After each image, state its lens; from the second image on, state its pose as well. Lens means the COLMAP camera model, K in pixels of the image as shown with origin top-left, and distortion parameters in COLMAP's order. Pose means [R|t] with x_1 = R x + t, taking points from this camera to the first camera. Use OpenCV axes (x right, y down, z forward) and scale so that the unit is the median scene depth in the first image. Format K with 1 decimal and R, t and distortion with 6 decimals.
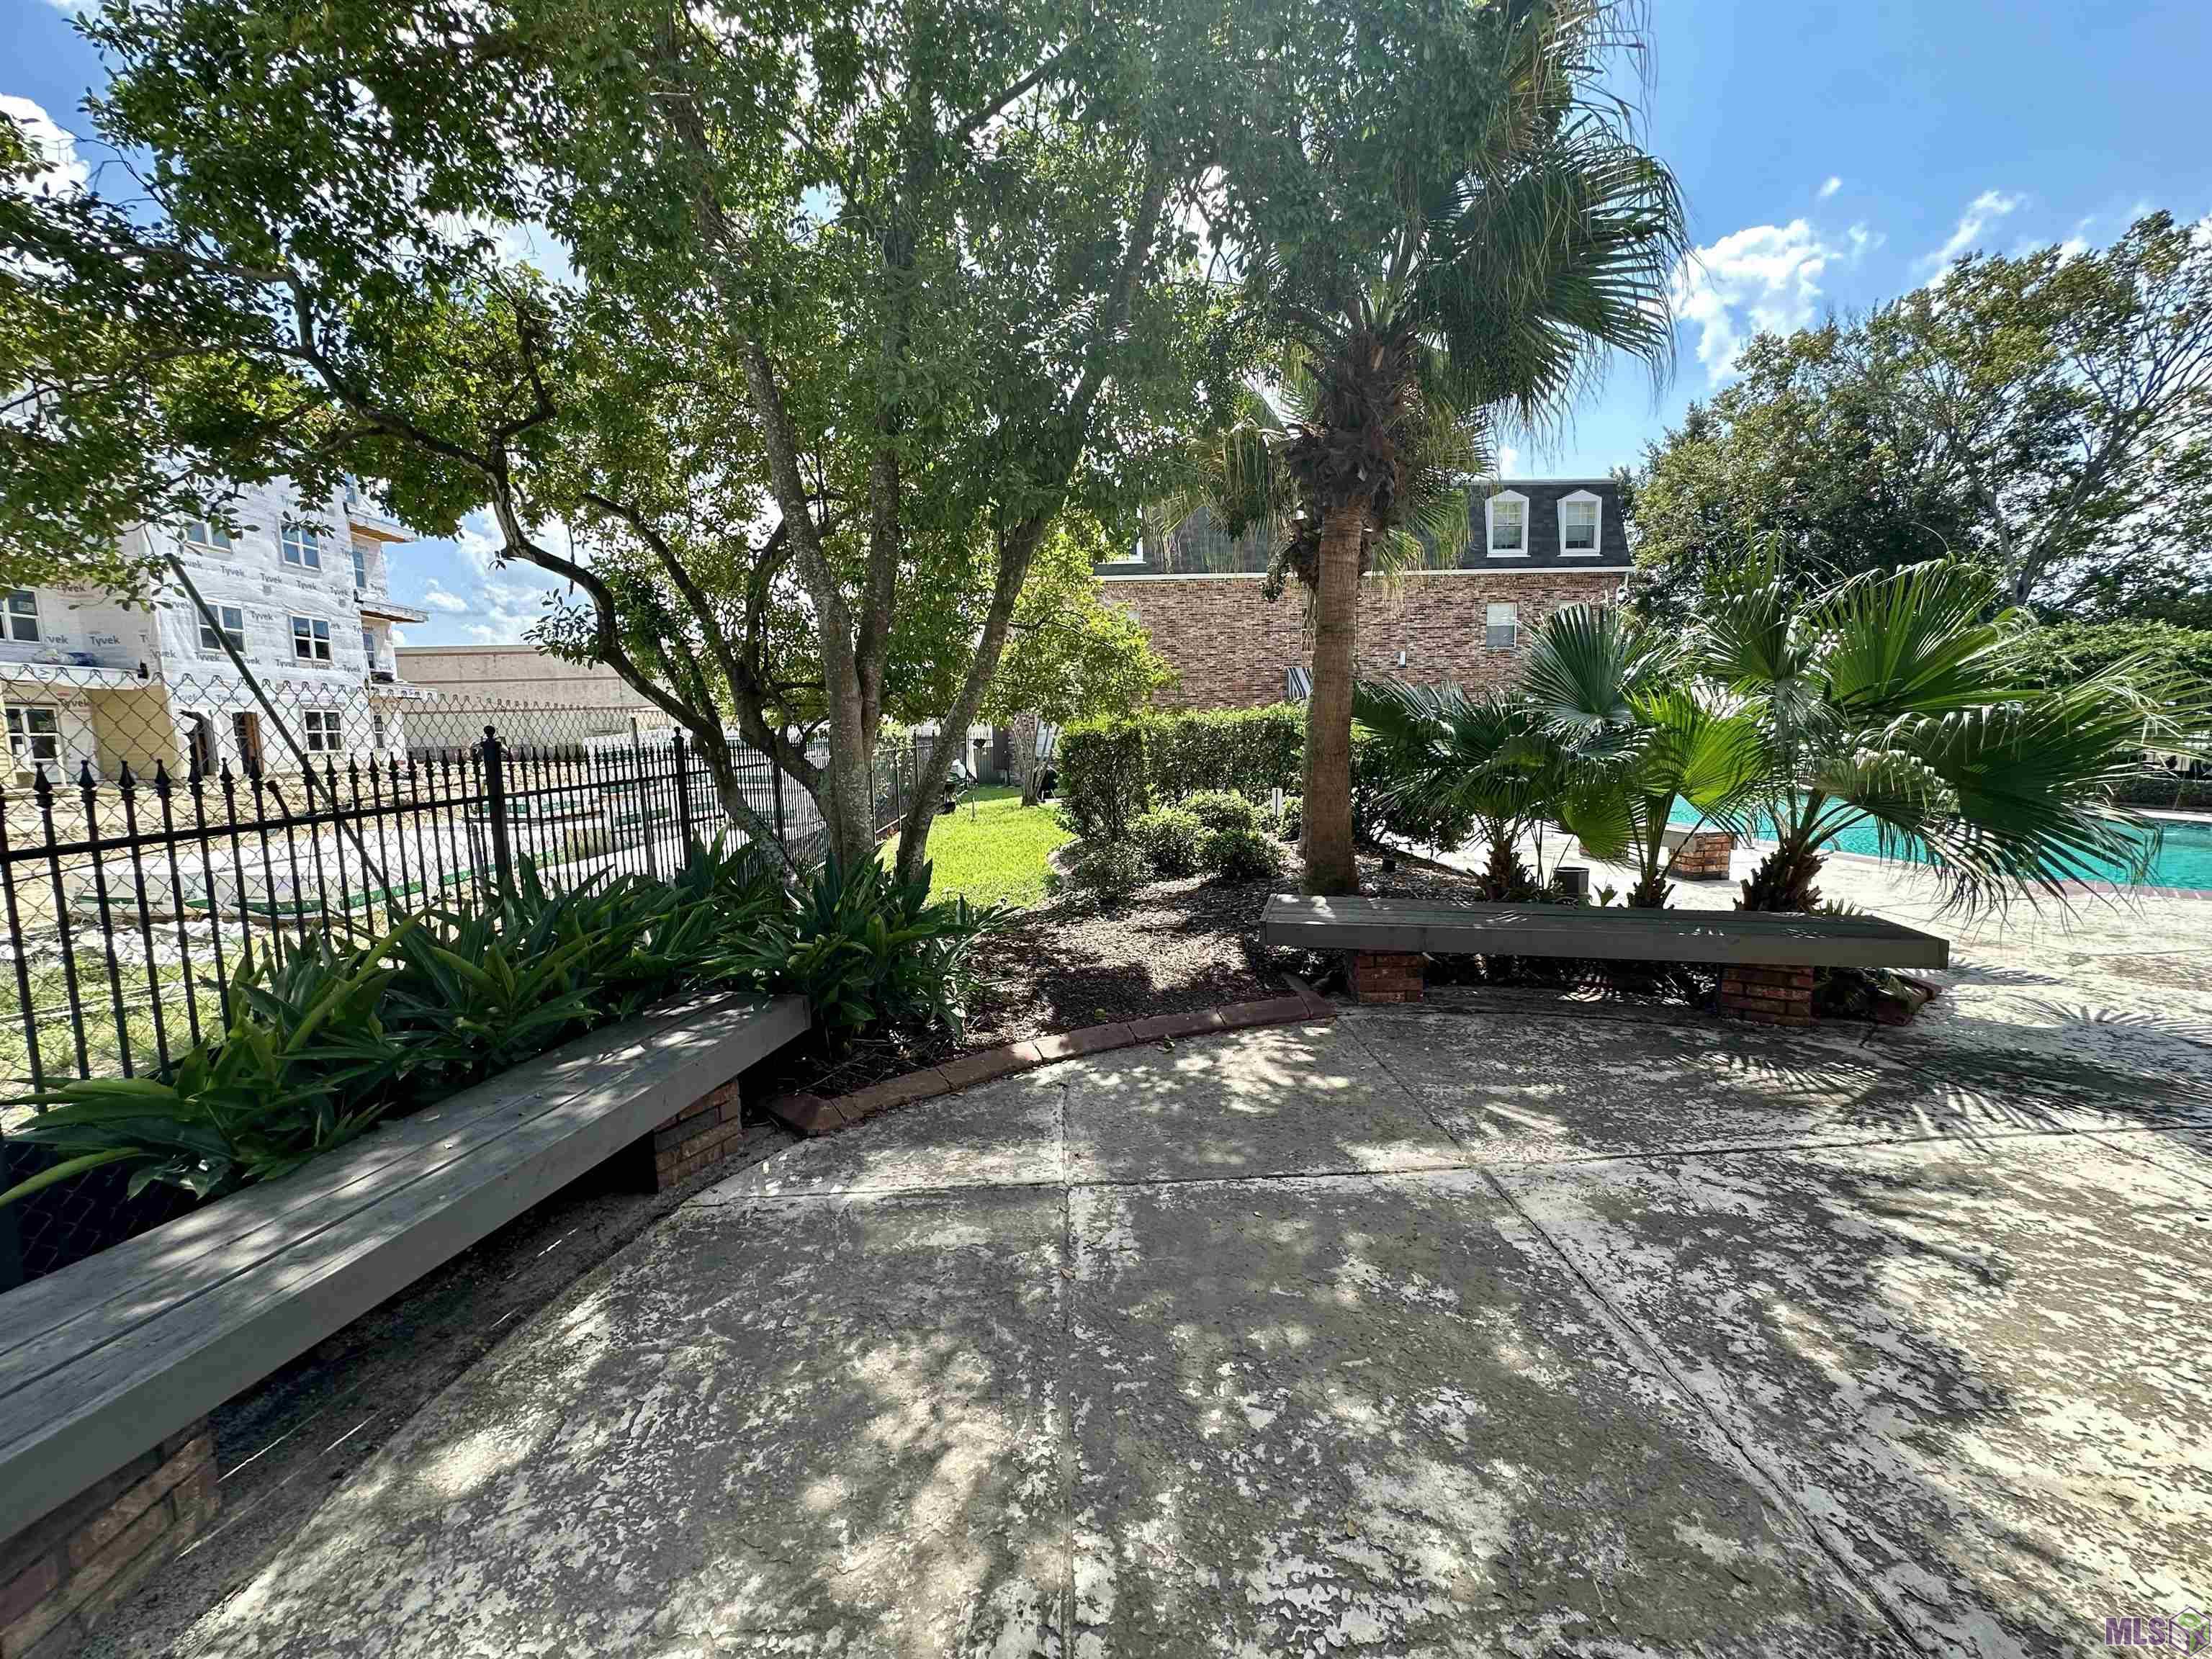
lens RADIAL K [[883.3, 0, 1089.2], [0, 883.3, 833.2], [0, 0, 1]] dist [0.000635, 0.000076]
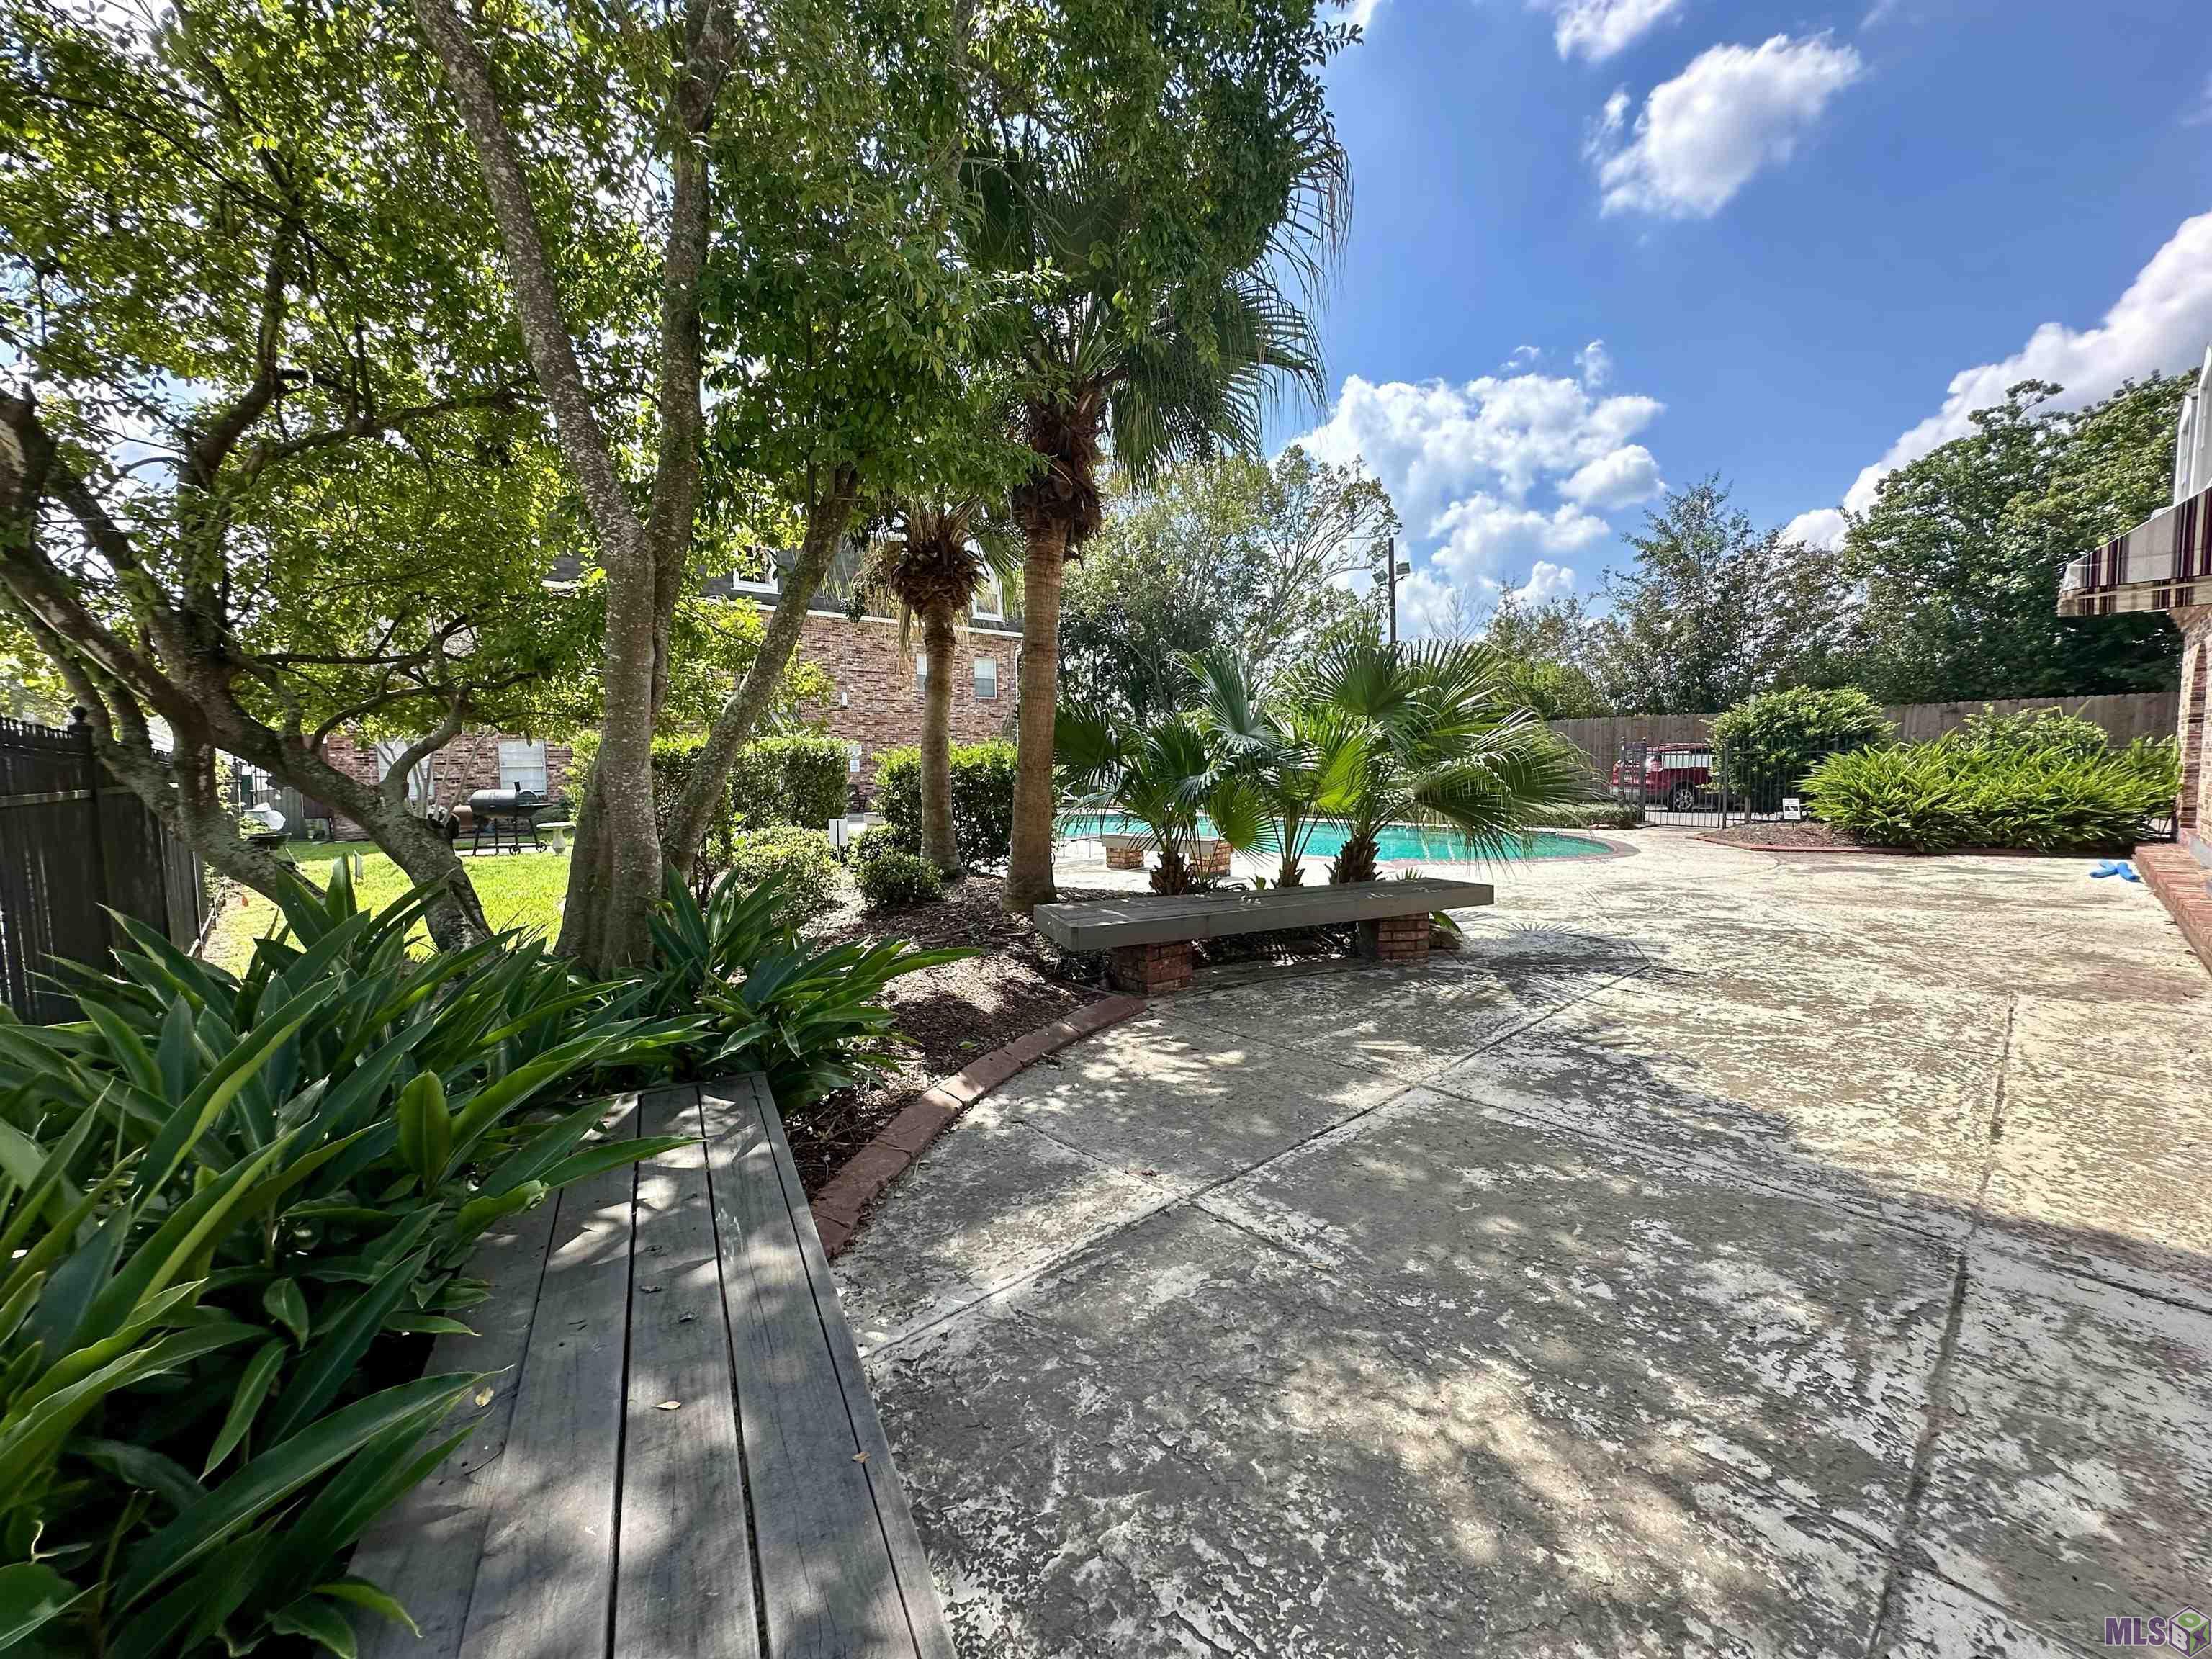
lens RADIAL K [[883.3, 0, 1089.2], [0, 883.3, 833.2], [0, 0, 1]] dist [0.000635, 0.000076]
pose [[0.770187, -0.036731, 0.636759, -0.414045], [0.068392, 0.997340, -0.025193, 0.016210], [-0.634140, 0.062953, 0.770651, 0.191896]]
